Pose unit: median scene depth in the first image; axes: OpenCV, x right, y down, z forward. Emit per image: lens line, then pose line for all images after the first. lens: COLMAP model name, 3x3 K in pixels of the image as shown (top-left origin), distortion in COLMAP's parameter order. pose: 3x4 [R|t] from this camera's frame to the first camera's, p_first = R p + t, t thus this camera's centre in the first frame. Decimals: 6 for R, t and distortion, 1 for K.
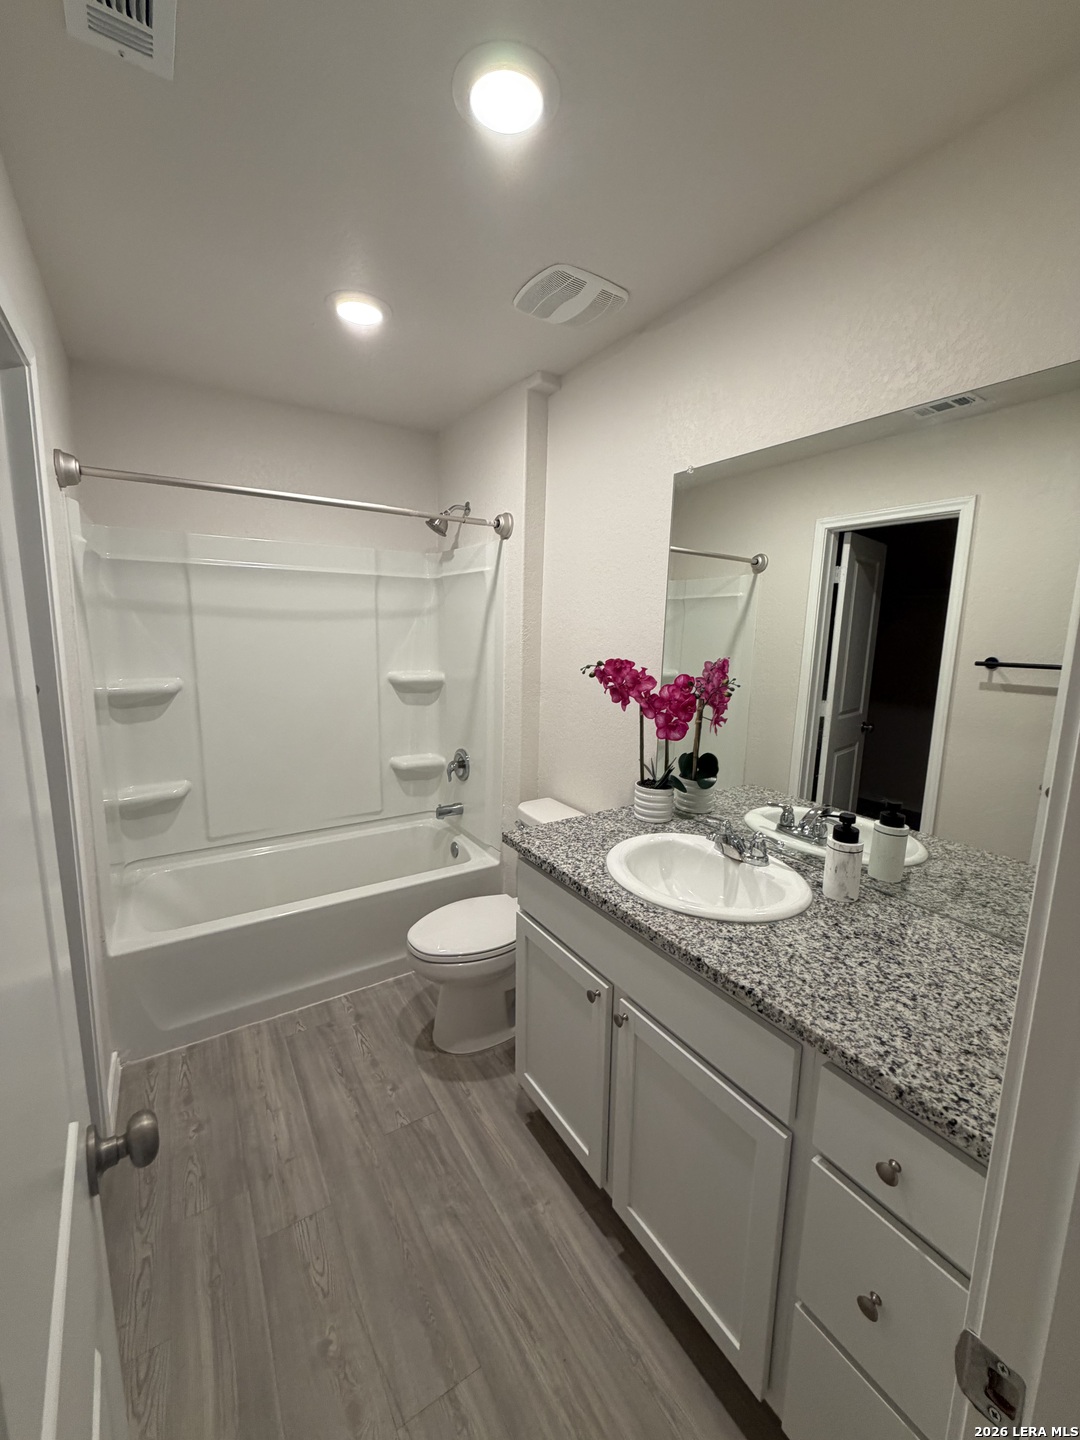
lens RADIAL K [[572.7, 0, 542.5], [0, 572.7, 725.5], [0, 0, 1]] dist [0.001392, 0.000062]
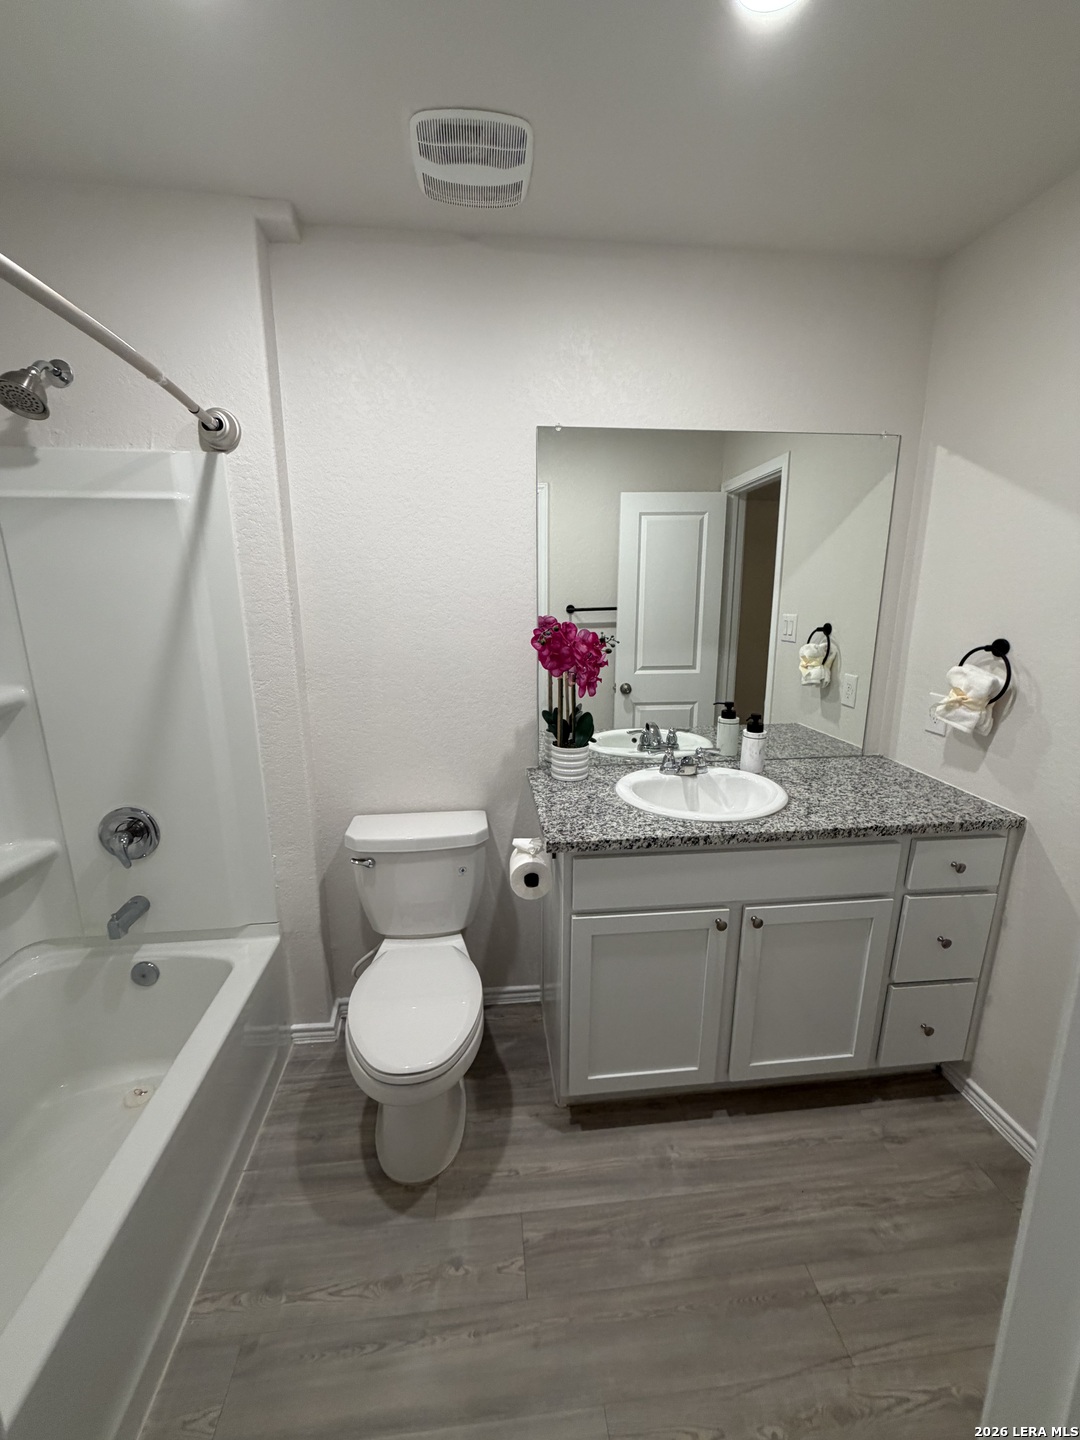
lens RADIAL K [[572.7, 0, 535.0], [0, 572.7, 724.7], [0, 0, 1]] dist [0.001392, 0.000062]
pose [[0.453636, -0.228185, 0.861479, -0.849293], [0.166687, 0.971330, 0.169509, -0.136869], [-0.875460, 0.066702, 0.478666, 0.684175]]
